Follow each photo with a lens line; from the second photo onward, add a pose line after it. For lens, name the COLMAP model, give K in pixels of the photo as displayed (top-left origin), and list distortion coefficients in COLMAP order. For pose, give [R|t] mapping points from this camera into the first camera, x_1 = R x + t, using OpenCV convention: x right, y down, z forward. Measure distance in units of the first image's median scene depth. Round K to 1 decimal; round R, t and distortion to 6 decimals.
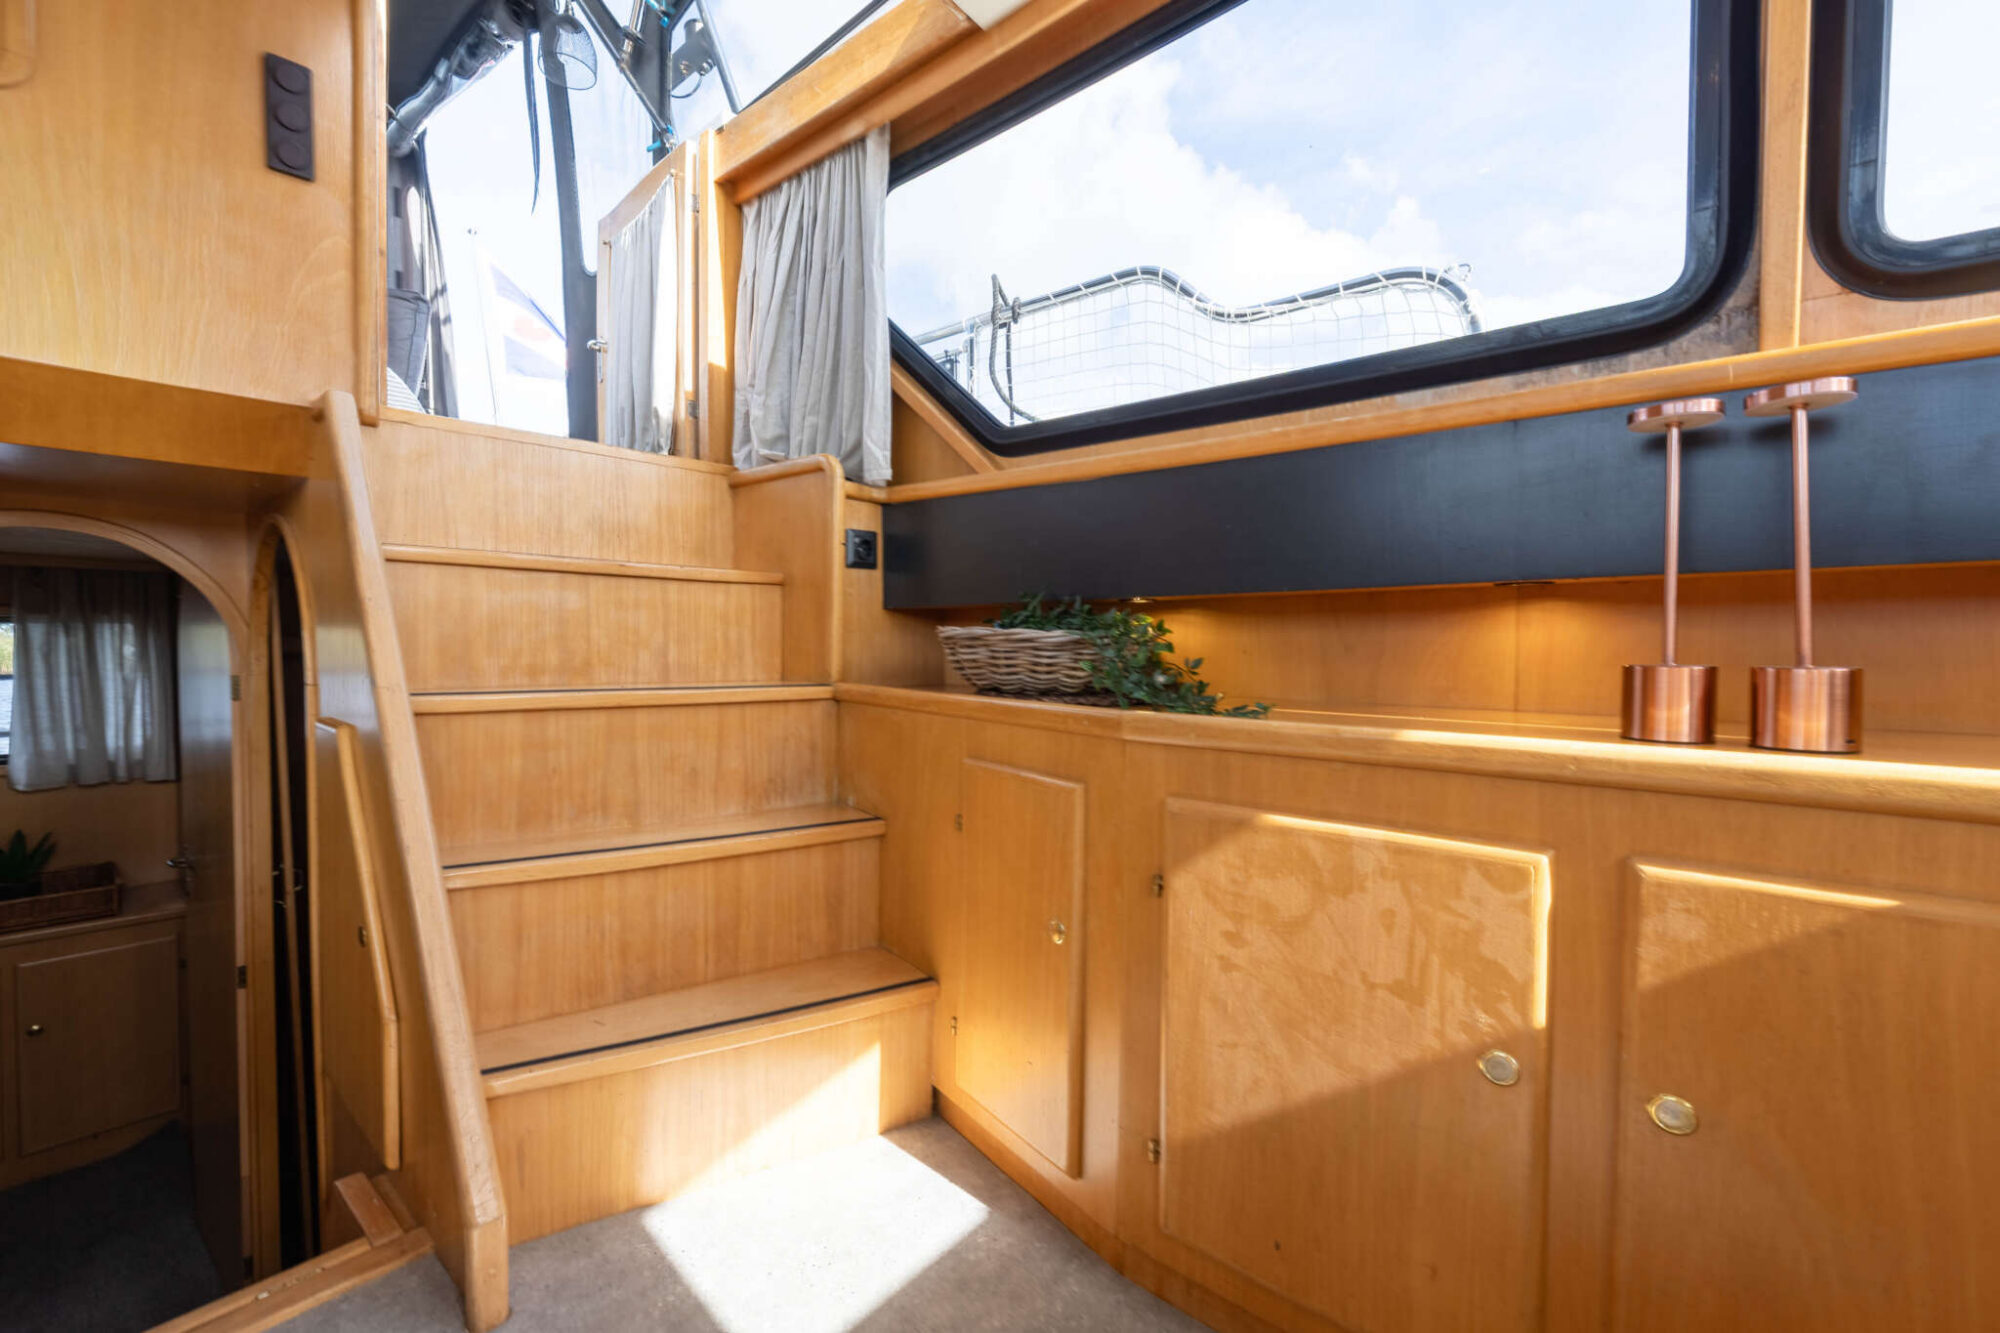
lens RADIAL K [[841.2, 0, 997.0], [0, 841.2, 668.0], [0, 0, 1]] dist [0.001361, 0.000305]
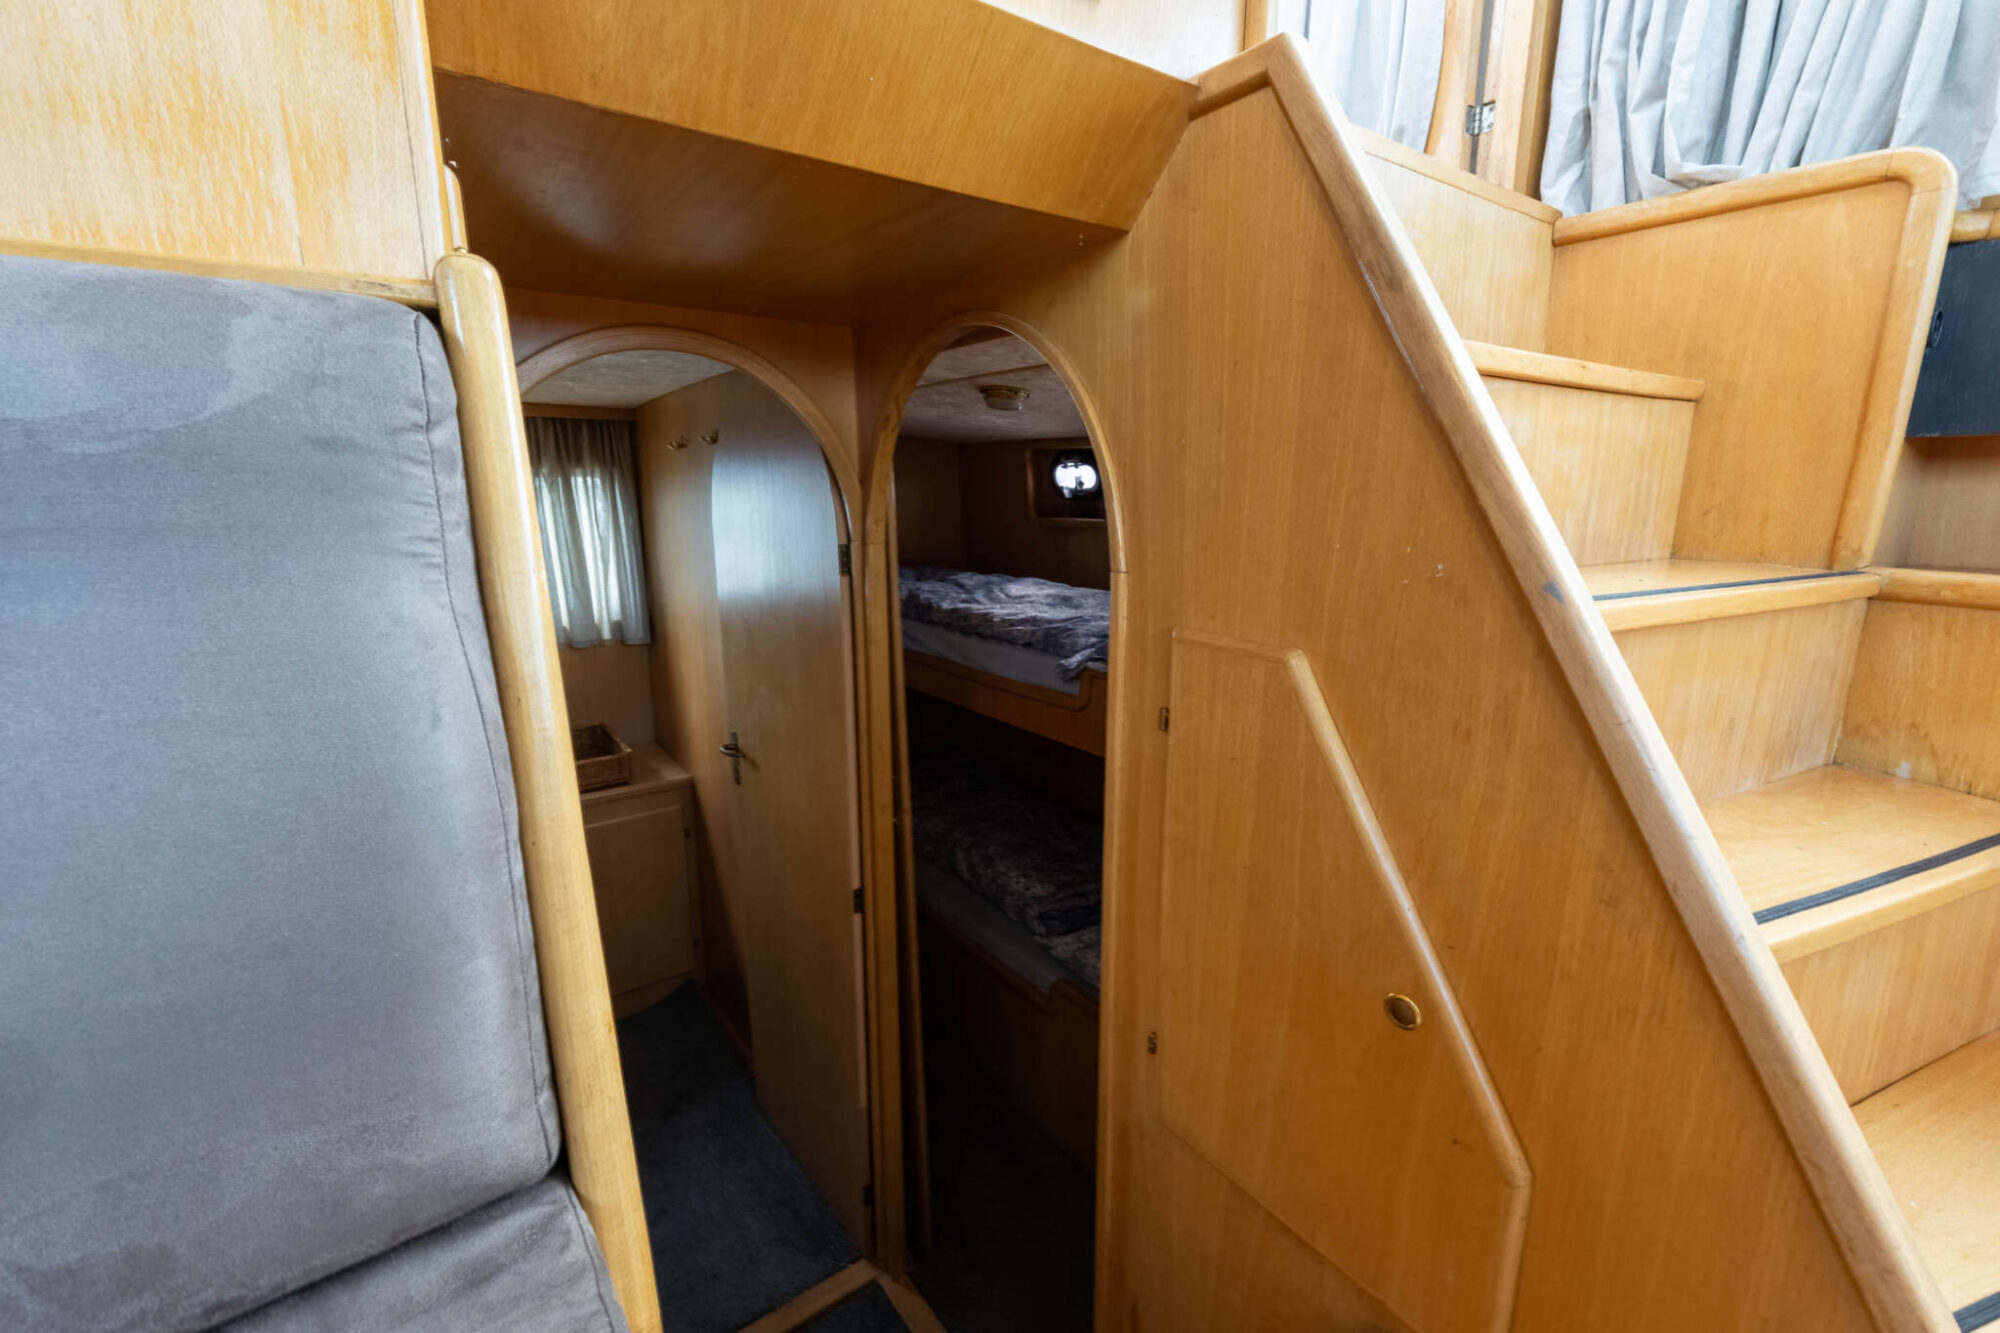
lens RADIAL K [[851.1, 0, 995.2], [0, 851.1, 654.9], [0, 0, 1]] dist [-0.001485, -0.000221]
pose [[0.974302, 0.037527, -0.222097, -0.638860], [-0.000030, 0.986045, 0.166476, -0.020440], [0.225245, -0.162192, 0.960707, 0.275767]]
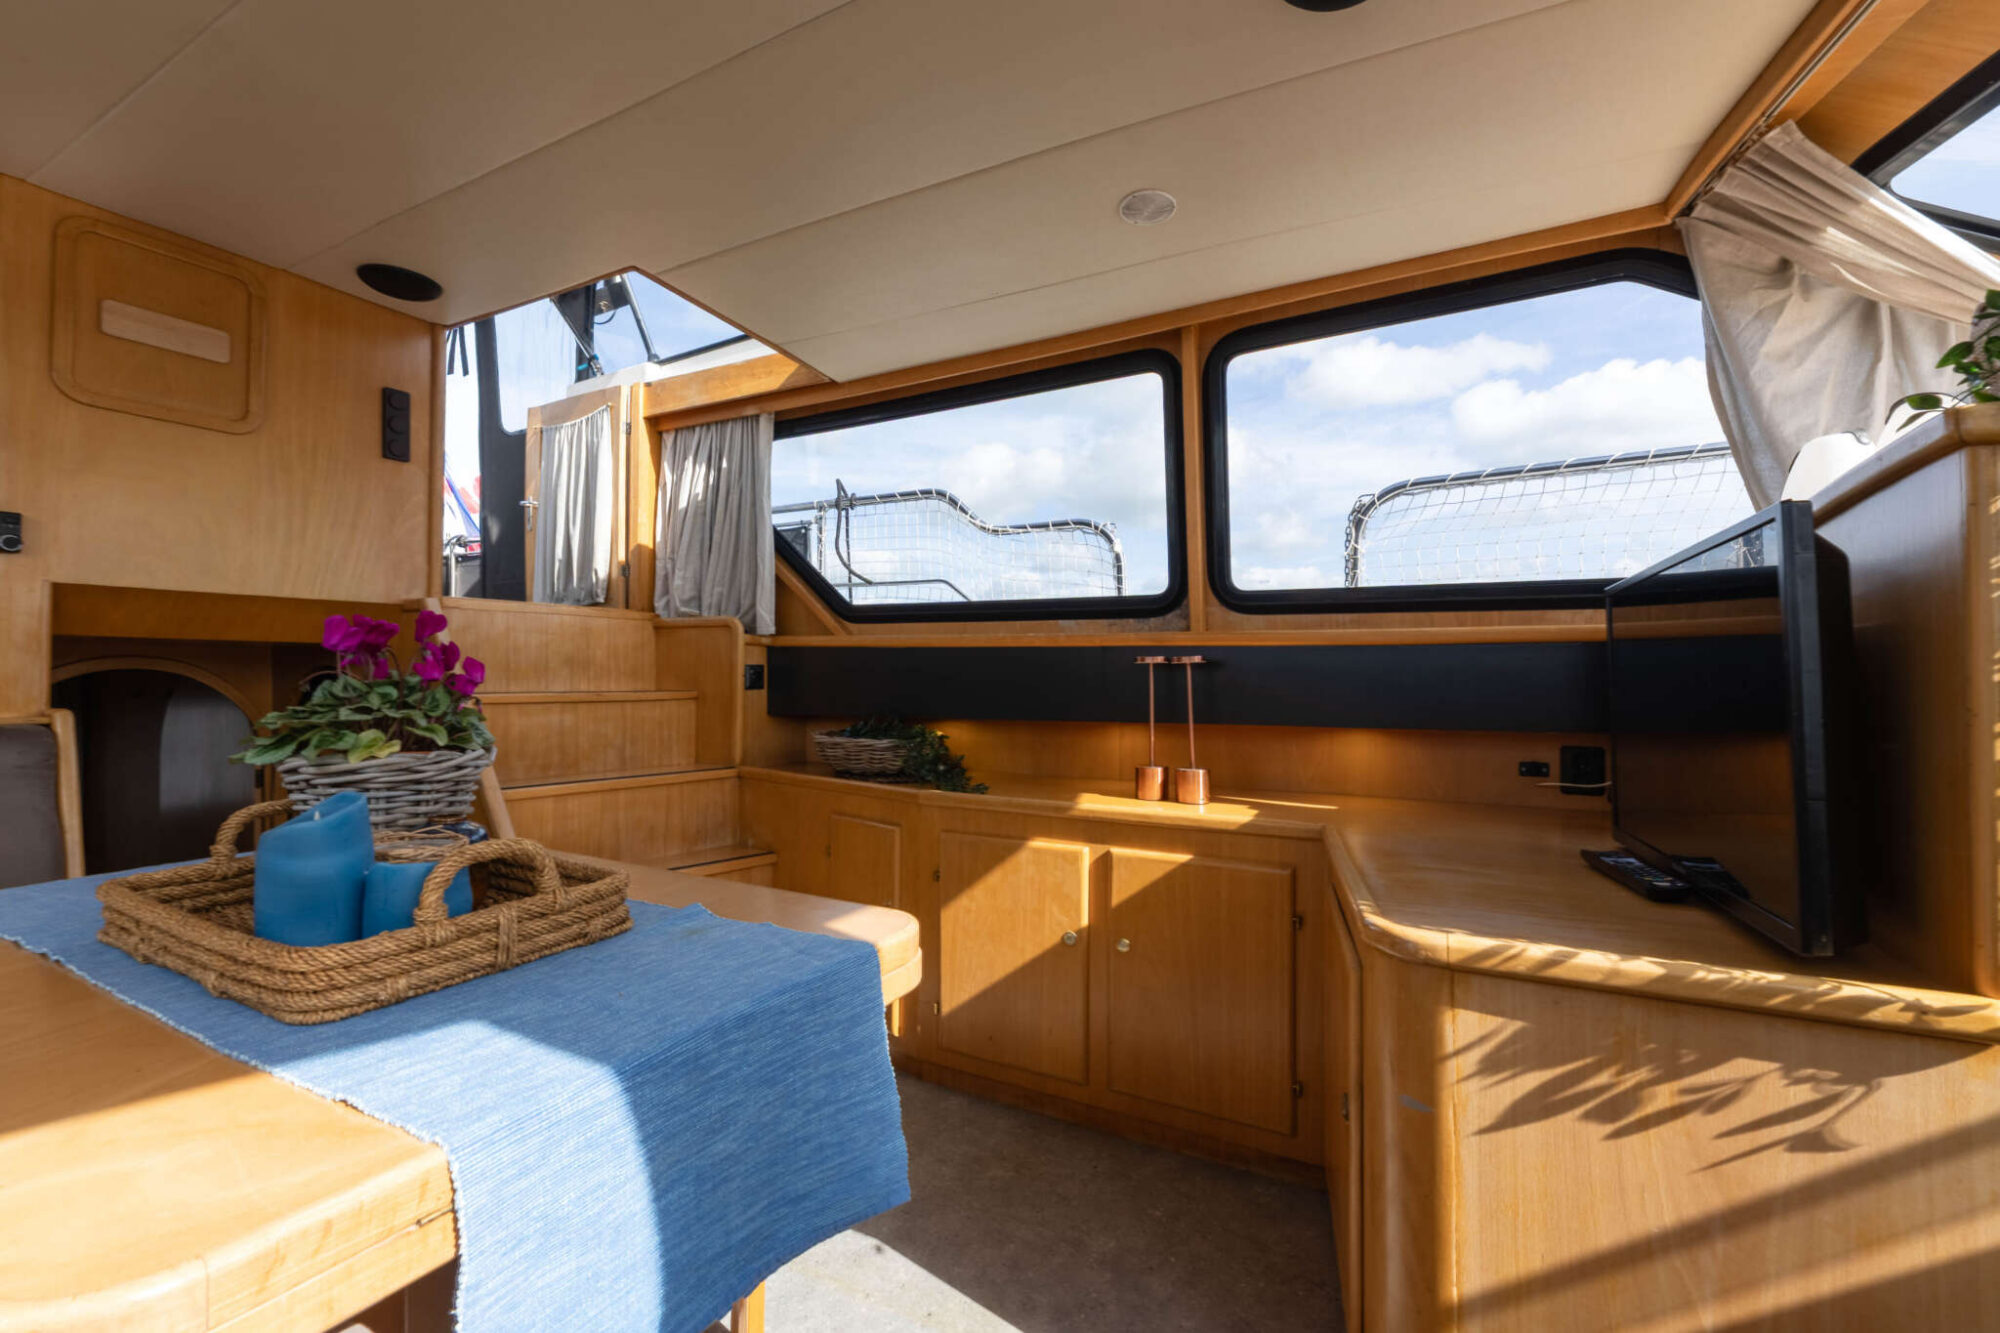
lens RADIAL K [[841.2, 0, 997.0], [0, 841.2, 668.0], [0, 0, 1]] dist [0.001361, 0.000305]
pose [[0.976595, -0.001141, 0.215082, -0.059287], [0.009761, 0.999191, -0.039019, -0.094230], [-0.214863, 0.040205, 0.975816, -0.595229]]
